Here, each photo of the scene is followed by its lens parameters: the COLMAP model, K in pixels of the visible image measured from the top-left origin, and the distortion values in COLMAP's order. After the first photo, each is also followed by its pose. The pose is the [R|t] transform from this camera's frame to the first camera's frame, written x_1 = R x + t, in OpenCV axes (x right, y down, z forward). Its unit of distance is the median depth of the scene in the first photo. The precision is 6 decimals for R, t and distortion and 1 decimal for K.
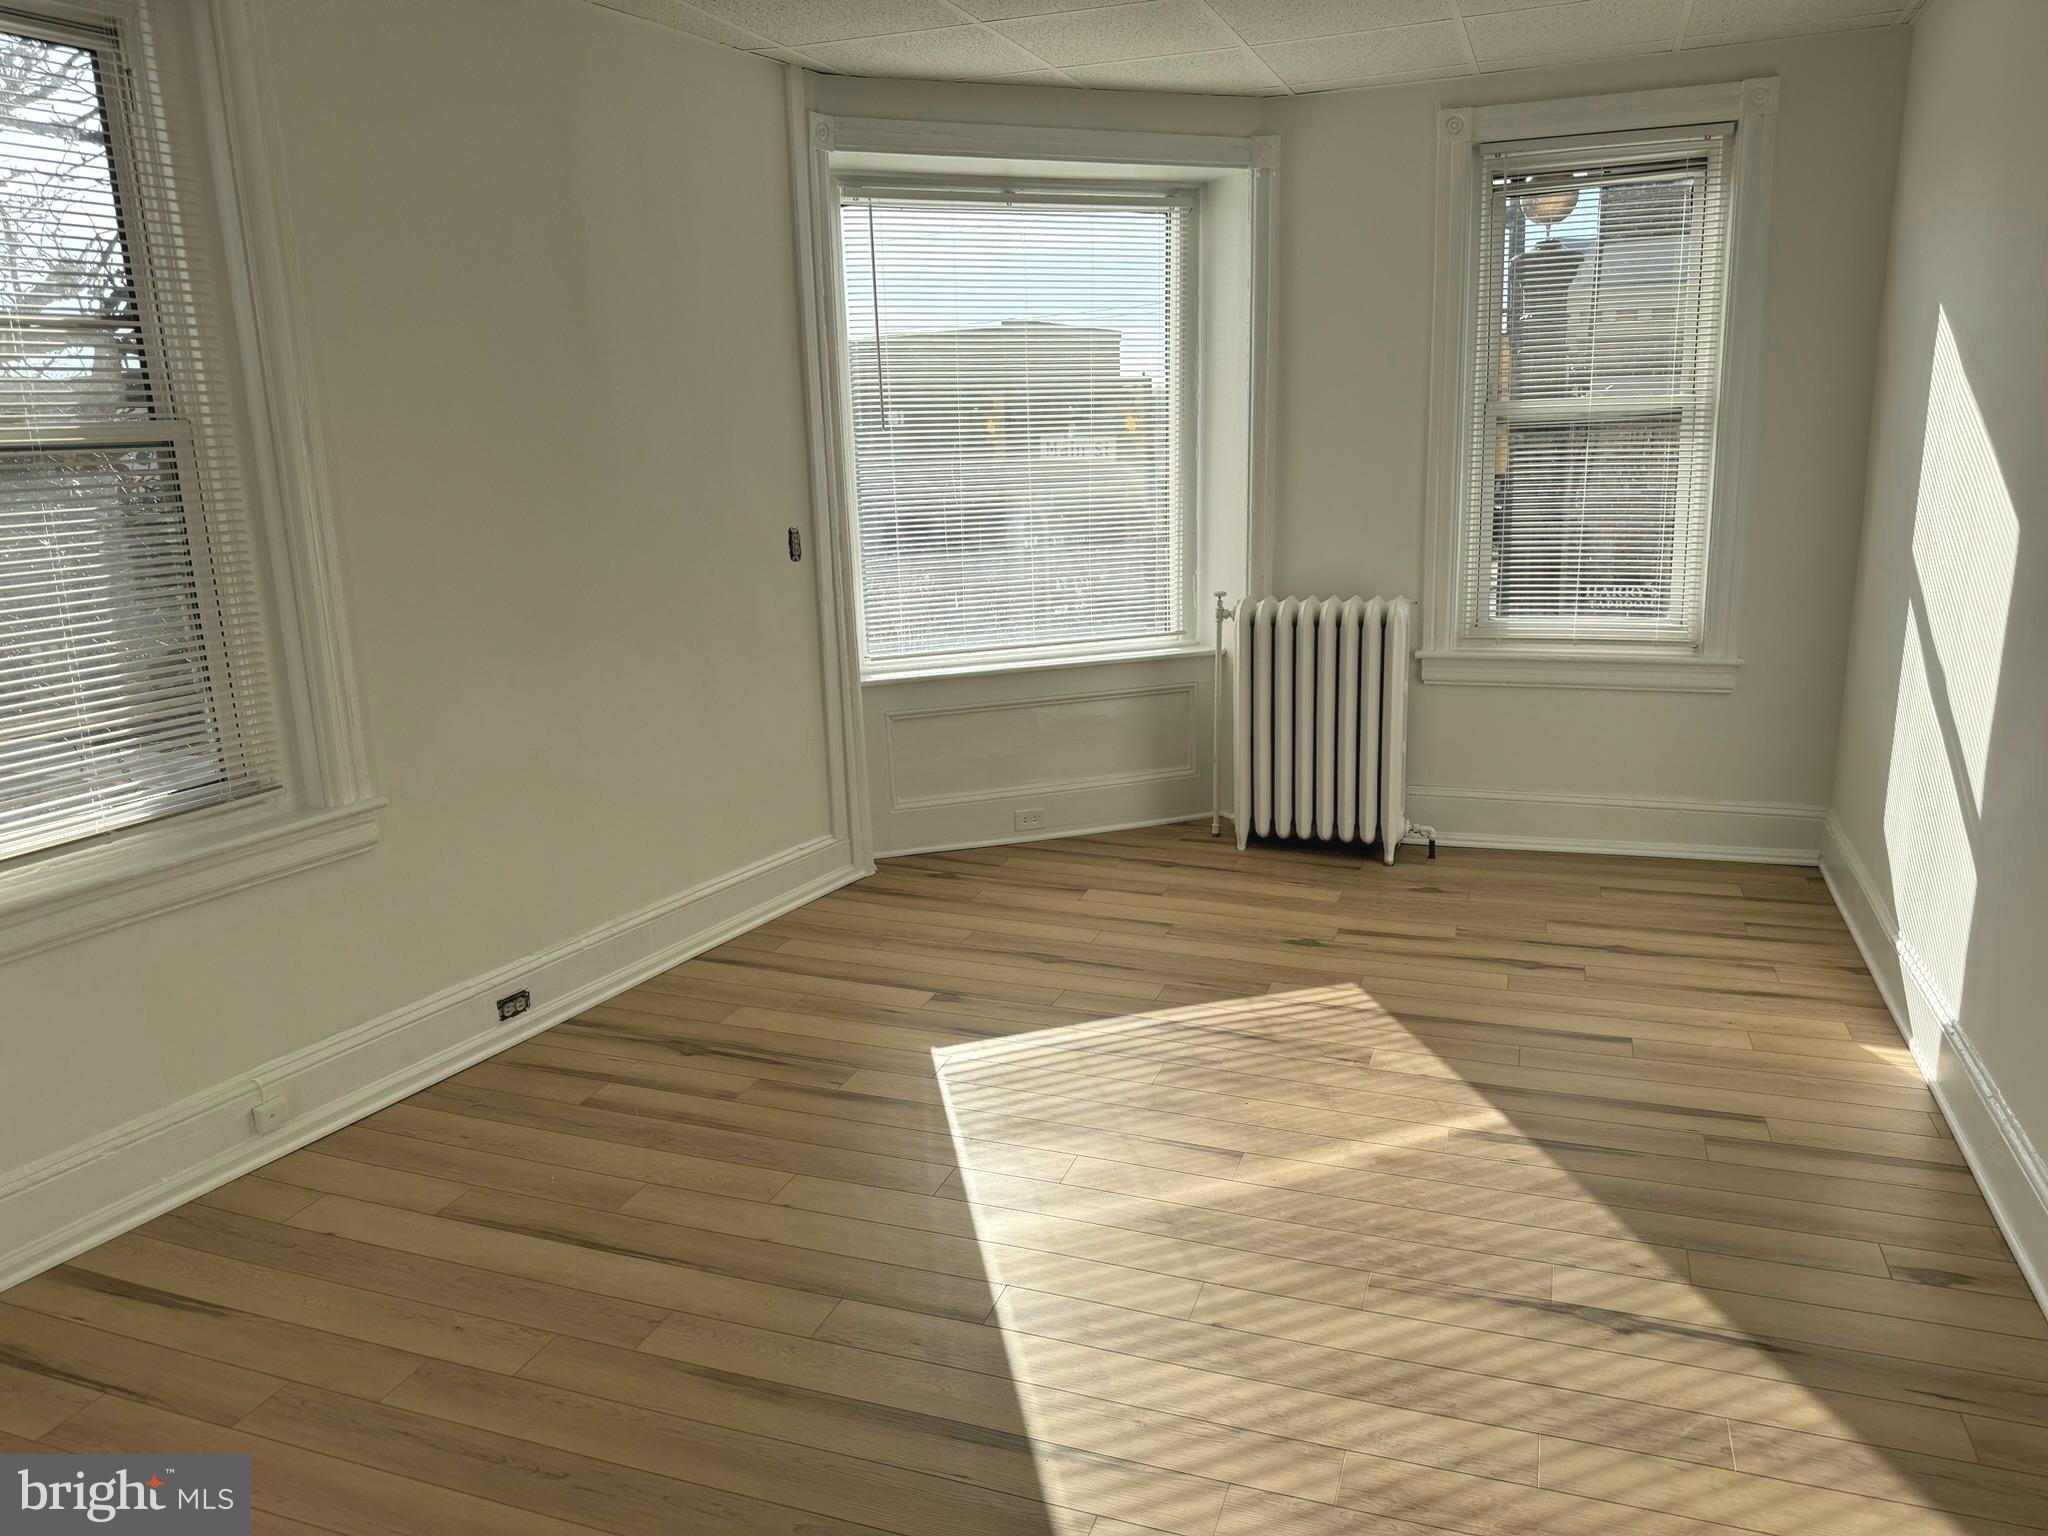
lens RADIAL K [[1447.8, 0, 1024.0], [0, 1447.8, 768.0], [0, 0, 1]] dist [0.096910, -0.148158]
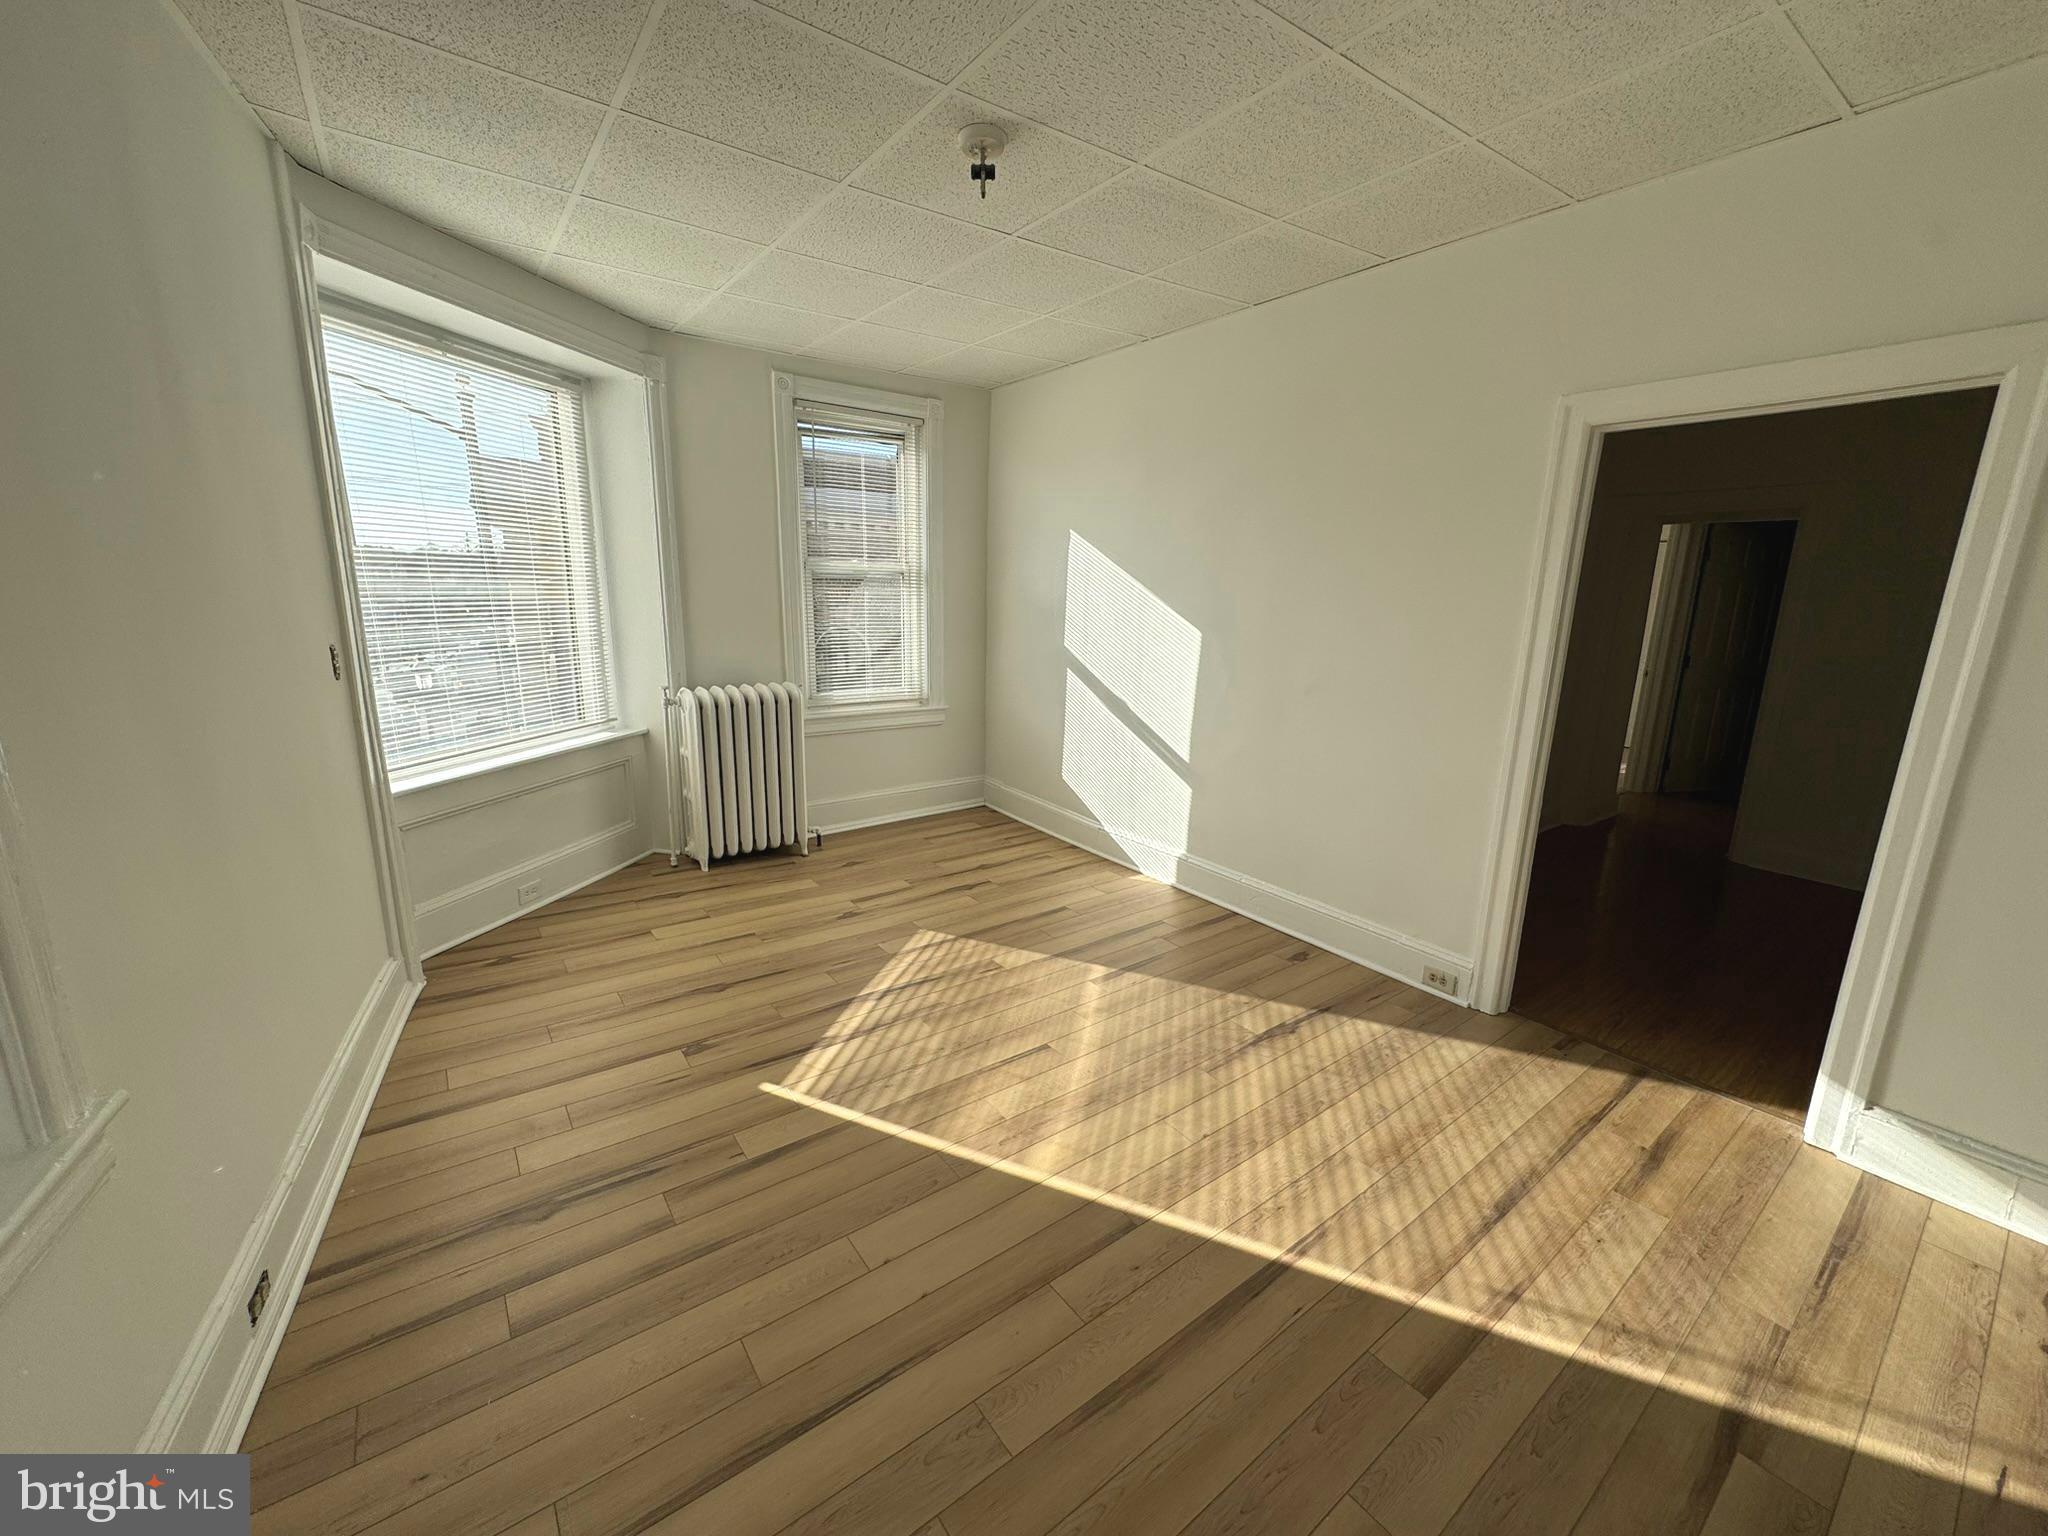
lens RADIAL K [[821.0, 0, 1025.5], [0, 821.0, 759.3], [0, 0, 1]] dist [-0.003065, 0.000039]
pose [[0.539706, -0.135372, 0.830898, -0.399972], [0.149638, 0.986696, 0.063559, -0.066069], [-0.828448, 0.090031, 0.552782, 0.386301]]
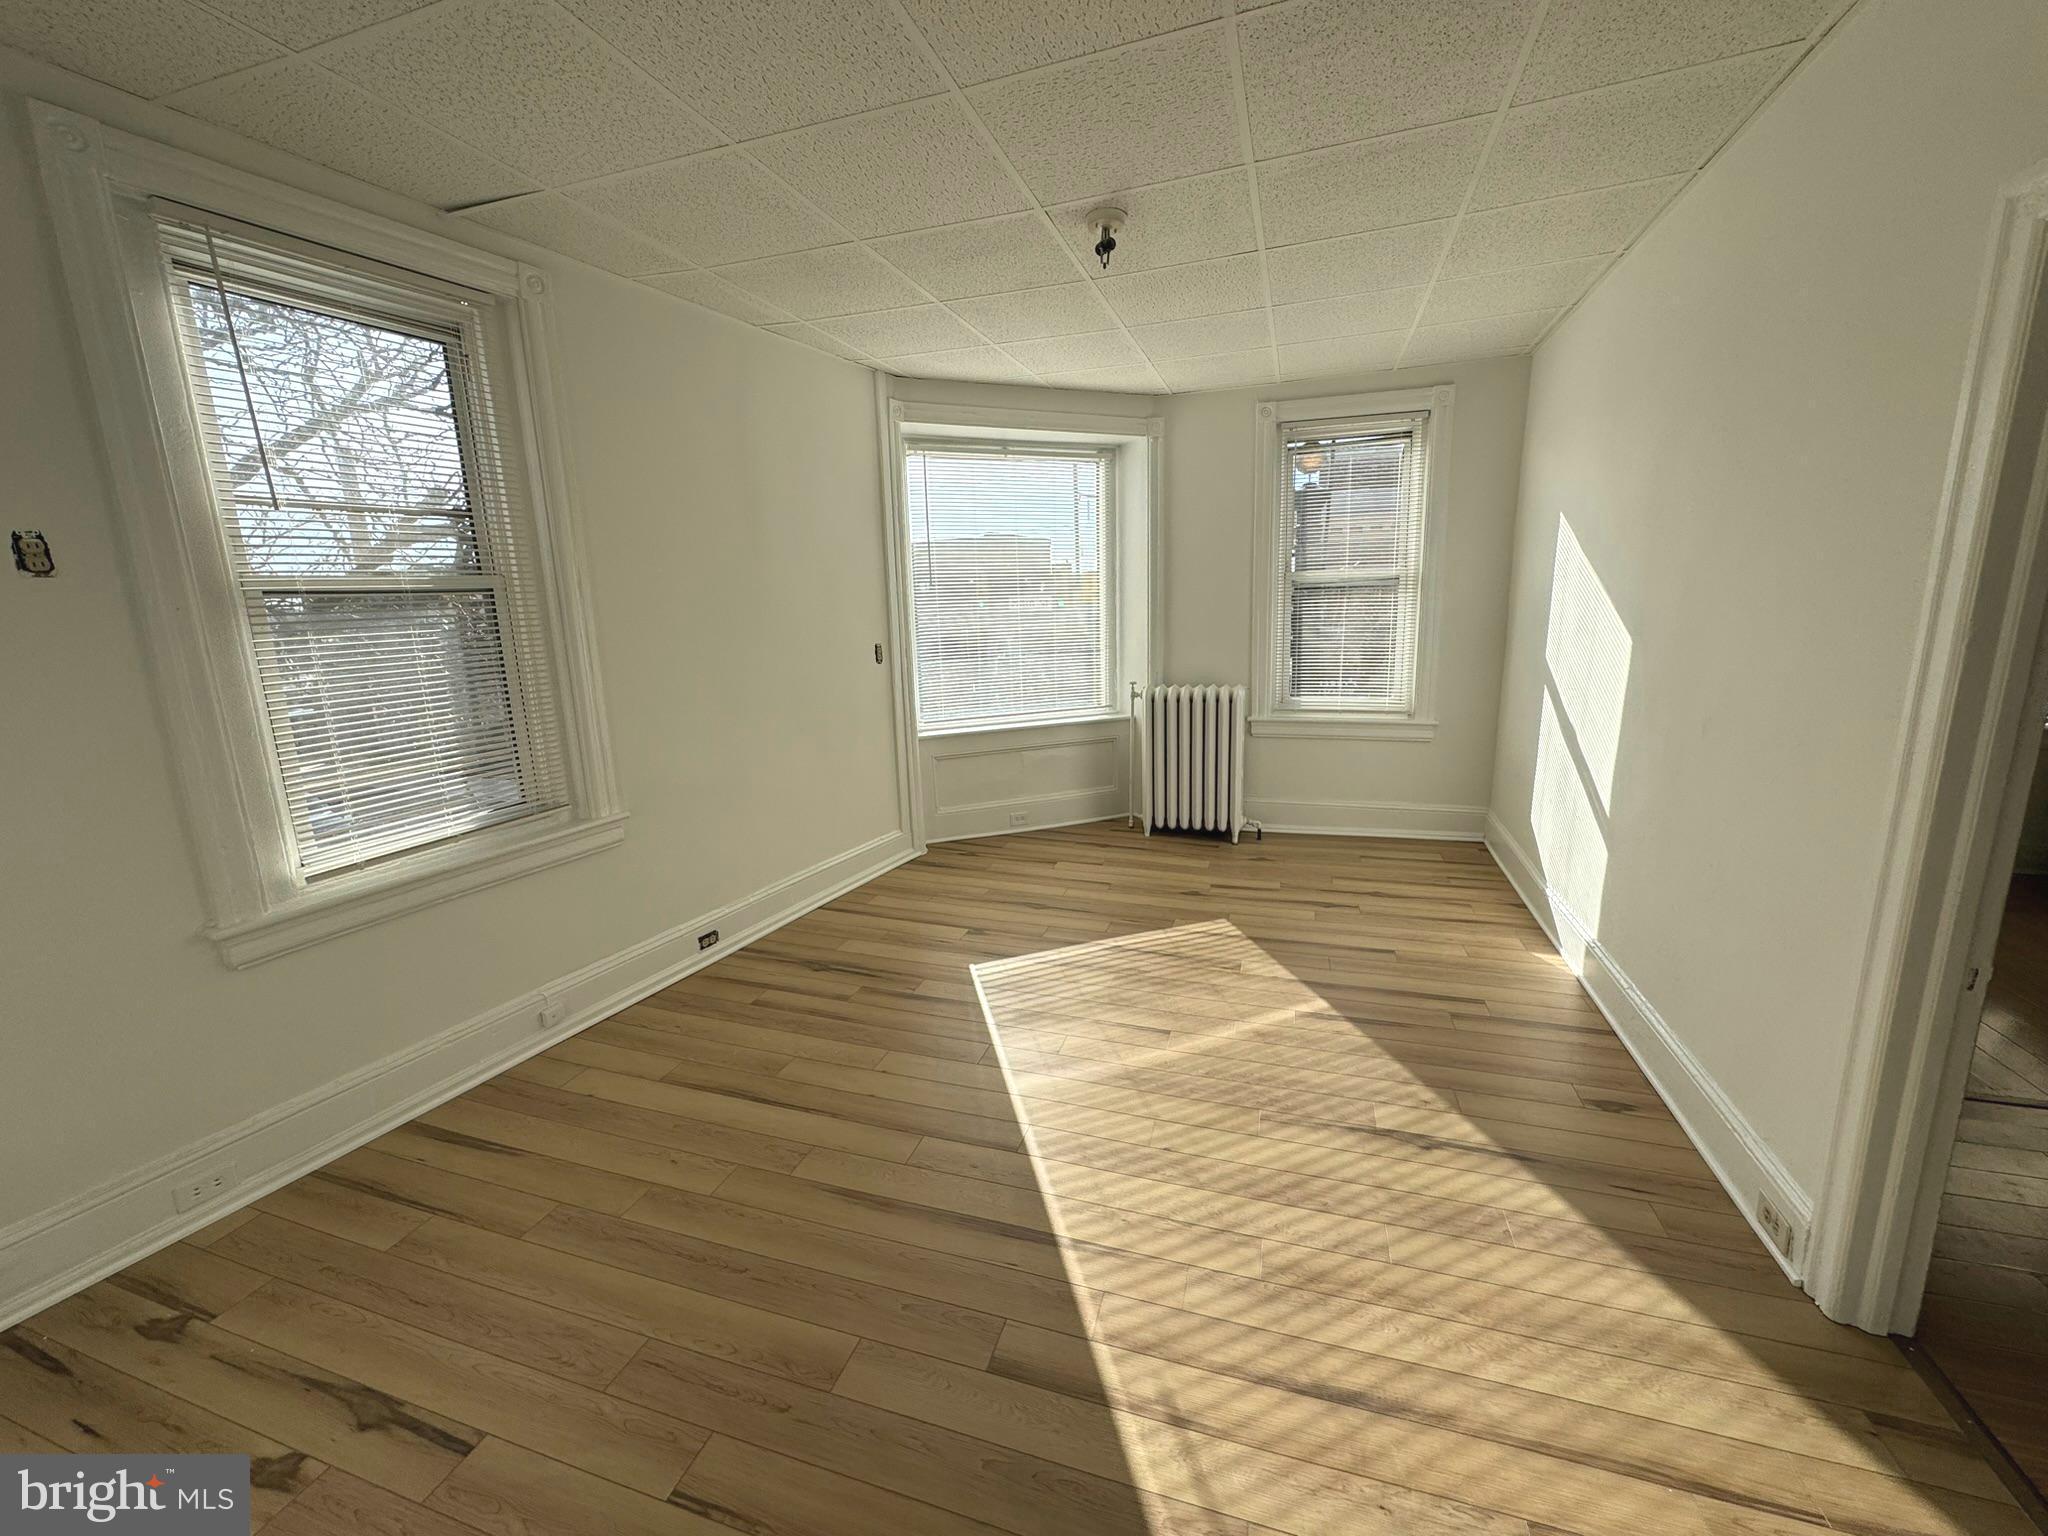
lens RADIAL K [[821.0, 0, 1025.5], [0, 821.0, 759.3], [0, 0, 1]] dist [-0.003065, 0.000039]
pose [[0.999342, -0.006588, 0.035677, -0.028765], [0.007673, 0.999510, -0.030354, -0.005361], [-0.035460, 0.030607, 0.998902, 0.074764]]
